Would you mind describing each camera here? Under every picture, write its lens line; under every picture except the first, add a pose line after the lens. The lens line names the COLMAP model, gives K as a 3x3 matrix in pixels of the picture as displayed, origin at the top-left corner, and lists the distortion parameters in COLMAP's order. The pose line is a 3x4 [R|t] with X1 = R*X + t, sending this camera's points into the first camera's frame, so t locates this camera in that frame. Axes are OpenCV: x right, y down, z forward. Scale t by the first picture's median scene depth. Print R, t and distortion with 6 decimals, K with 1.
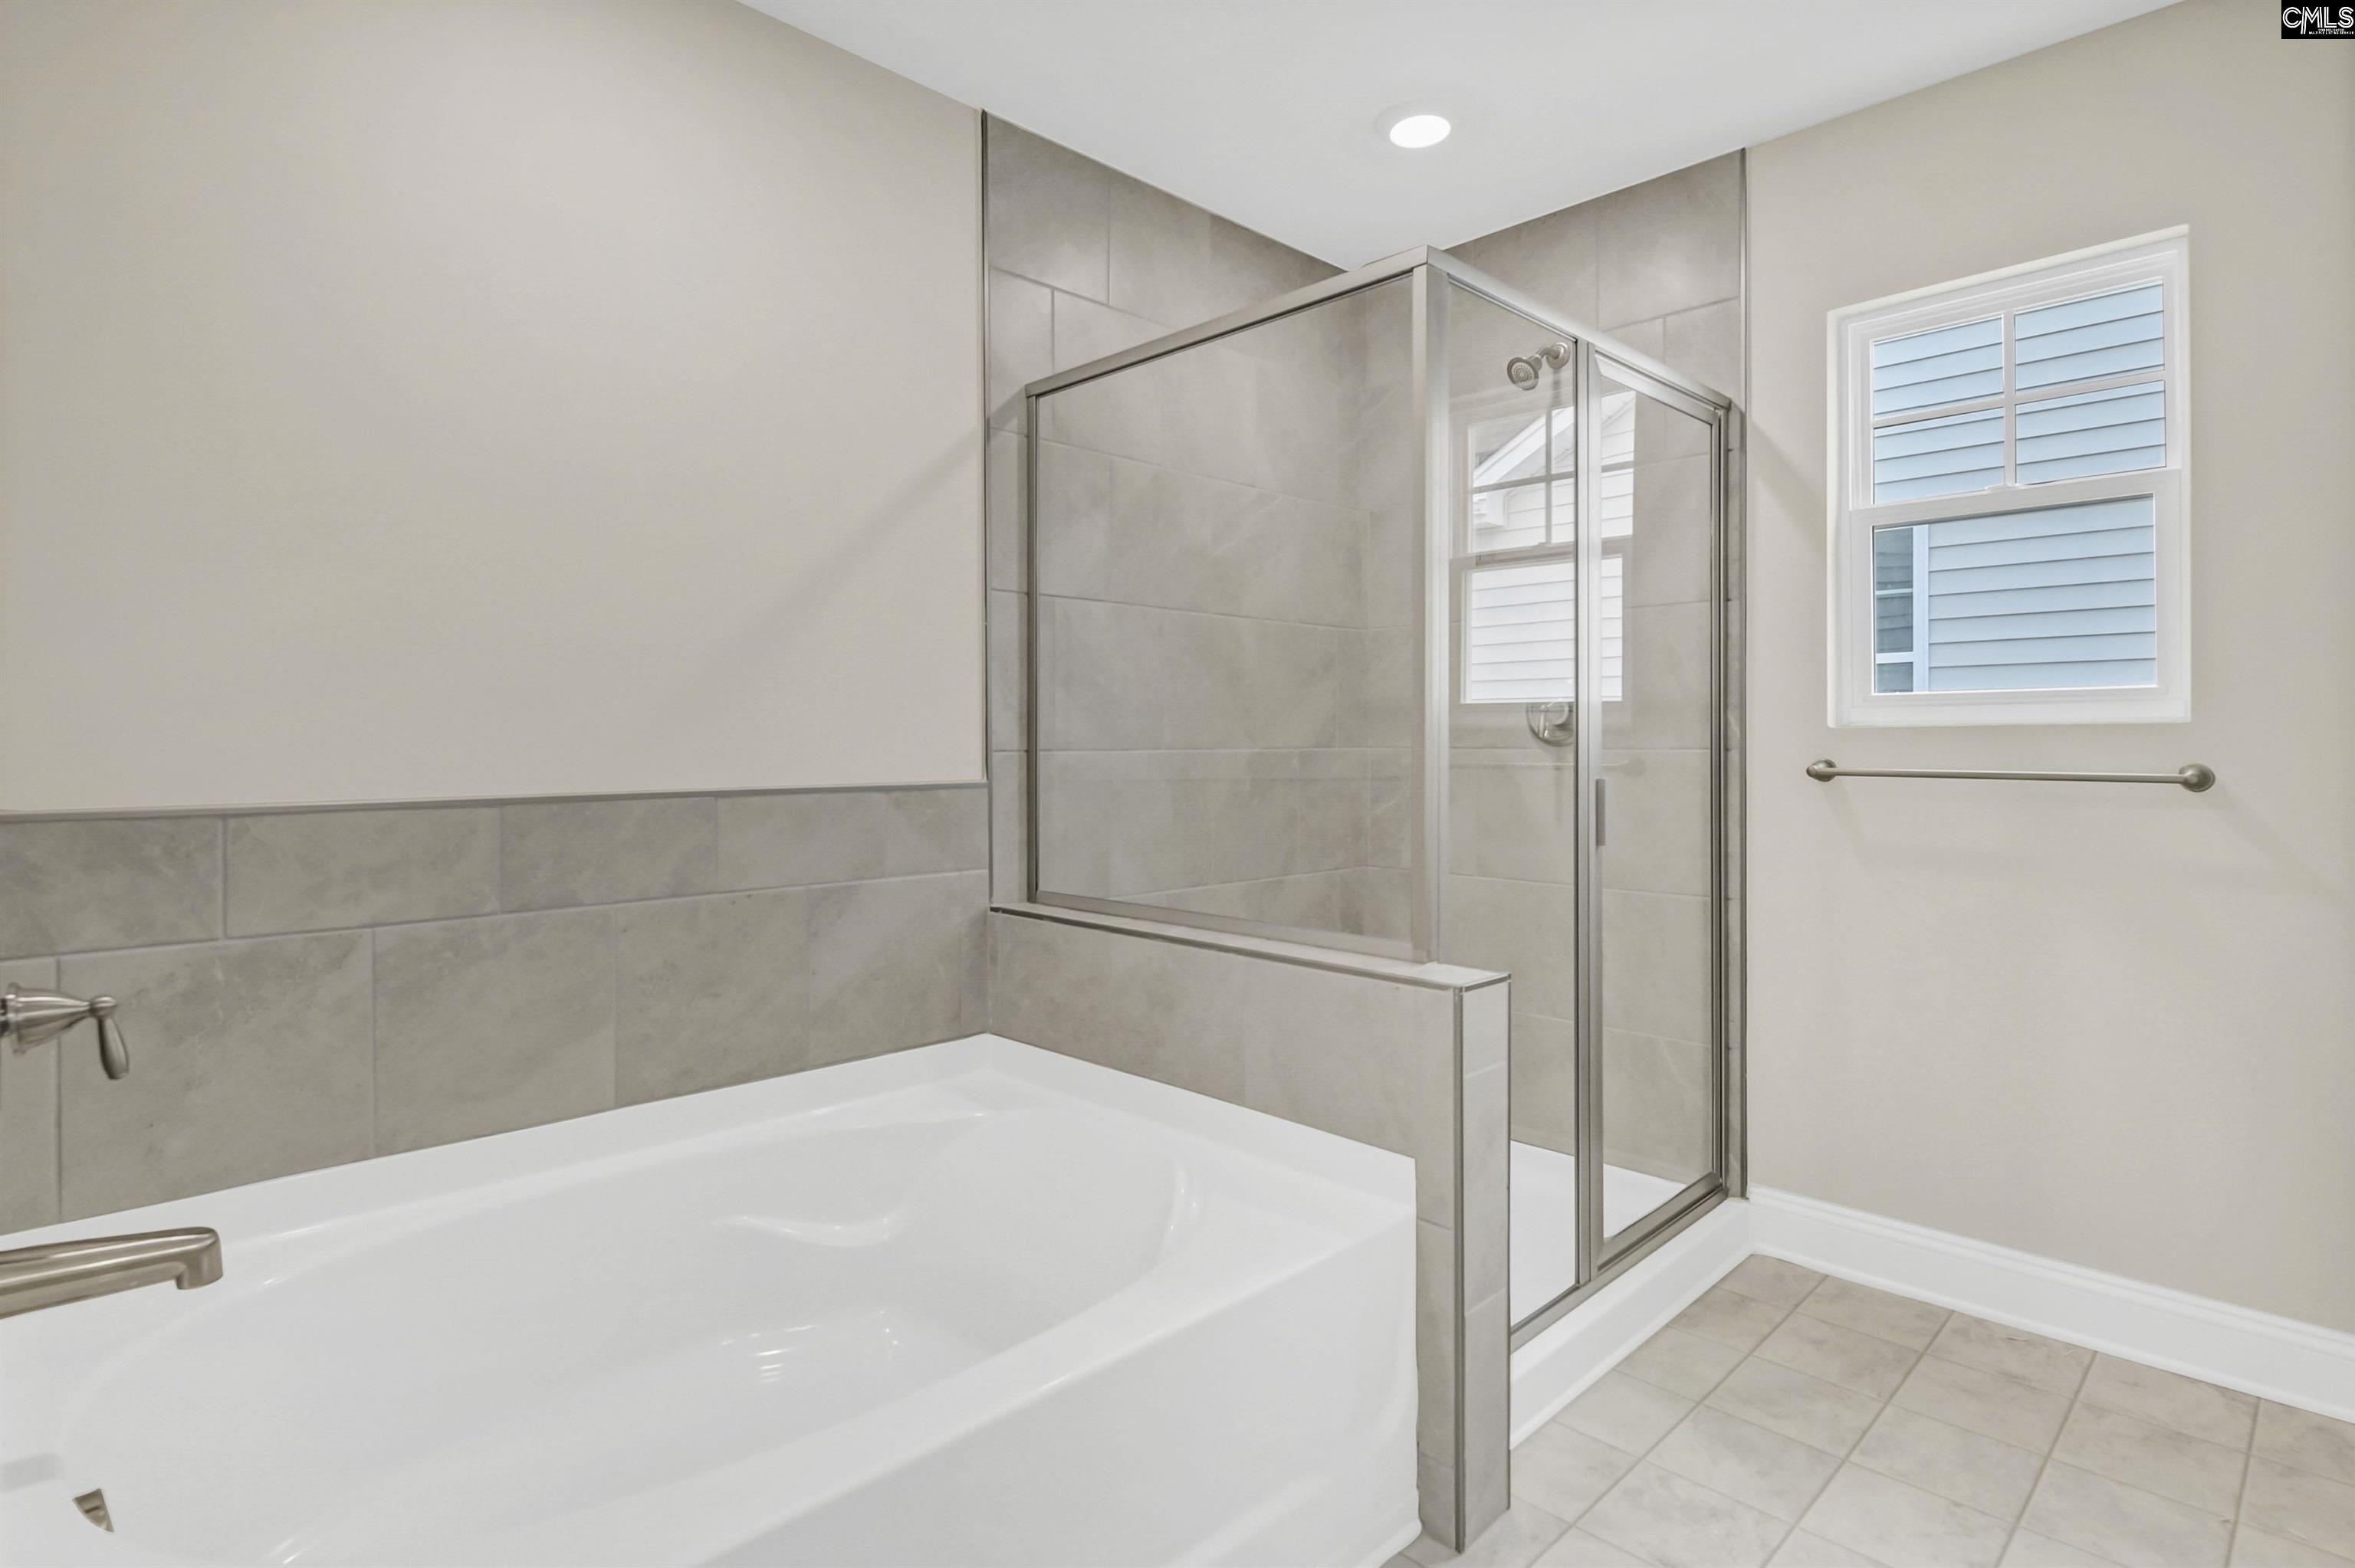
lens RADIAL K [[1207.2, 0, 1166.8], [0, 1207.2, 754.2], [0, 0, 1]] dist [0.004064, -0.009484]
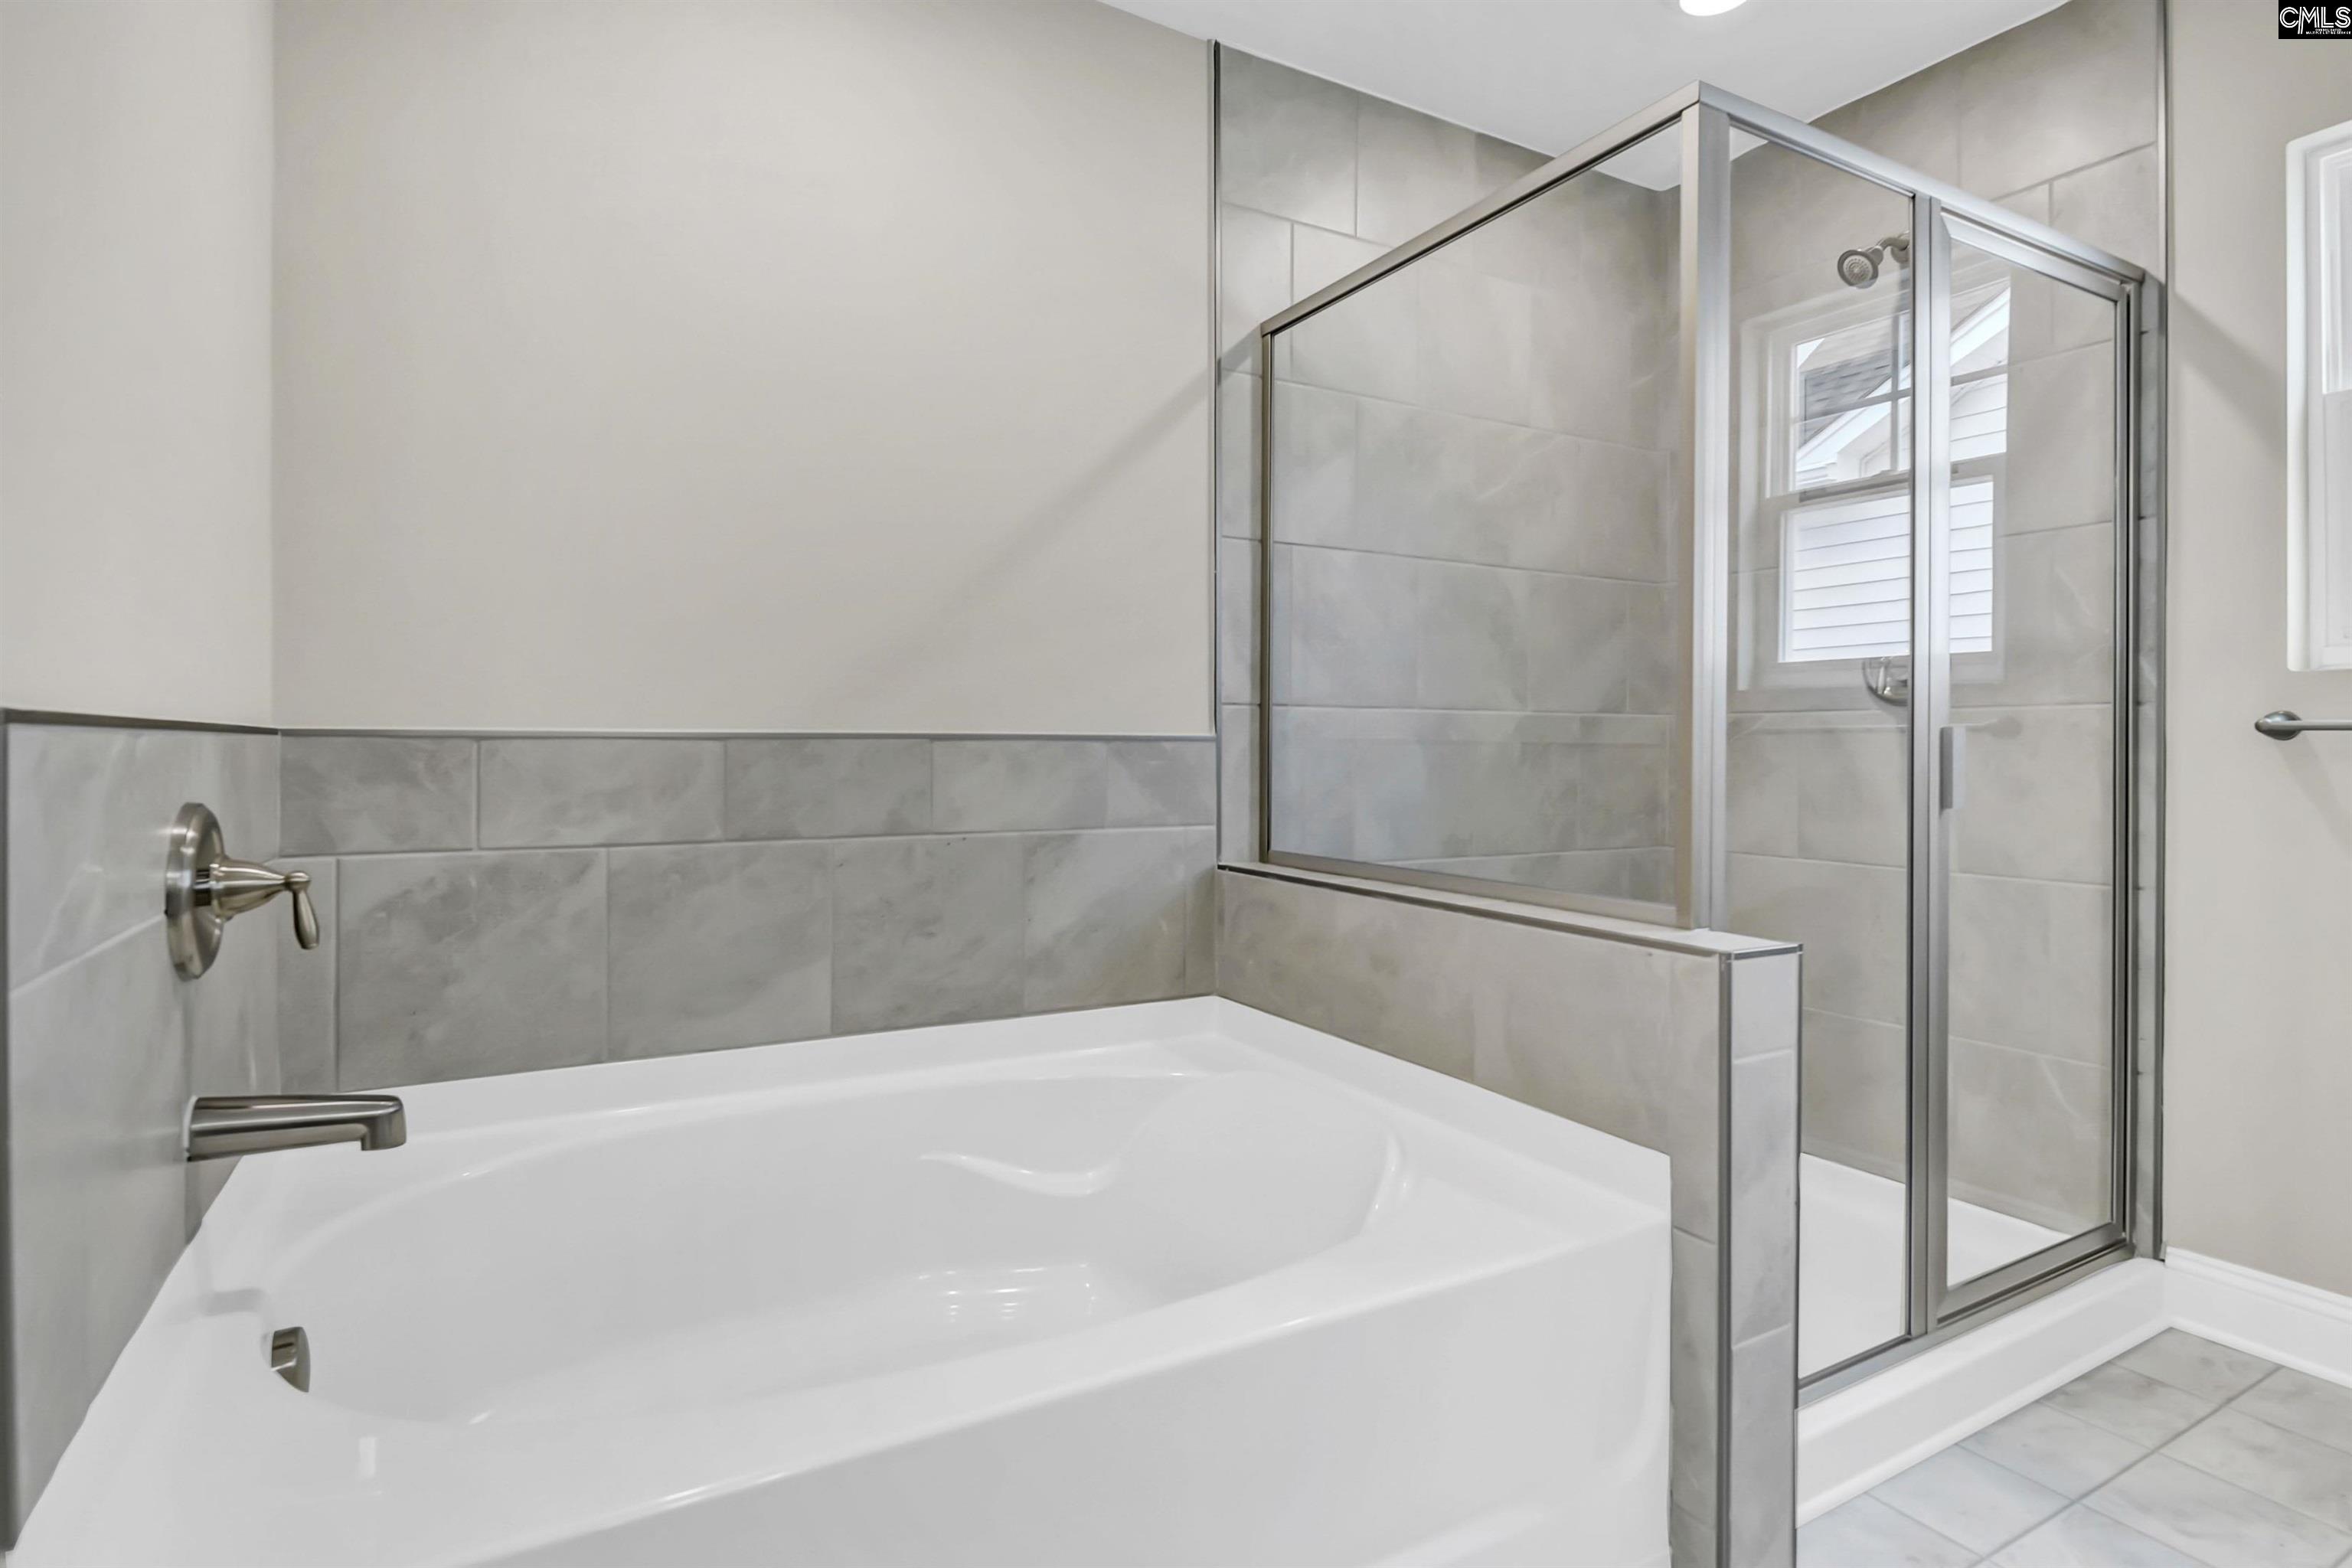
lens RADIAL K [[1154.3, 0, 1176.0], [0, 1154.3, 784.0], [0, 0, 1]] dist [0.001921, -0.007370]
pose [[0.960745, 0.001021, -0.277431, 0.074925], [0.001325, 0.999965, 0.008267, 0.052838], [0.277429, -0.008310, 0.960710, 0.103311]]
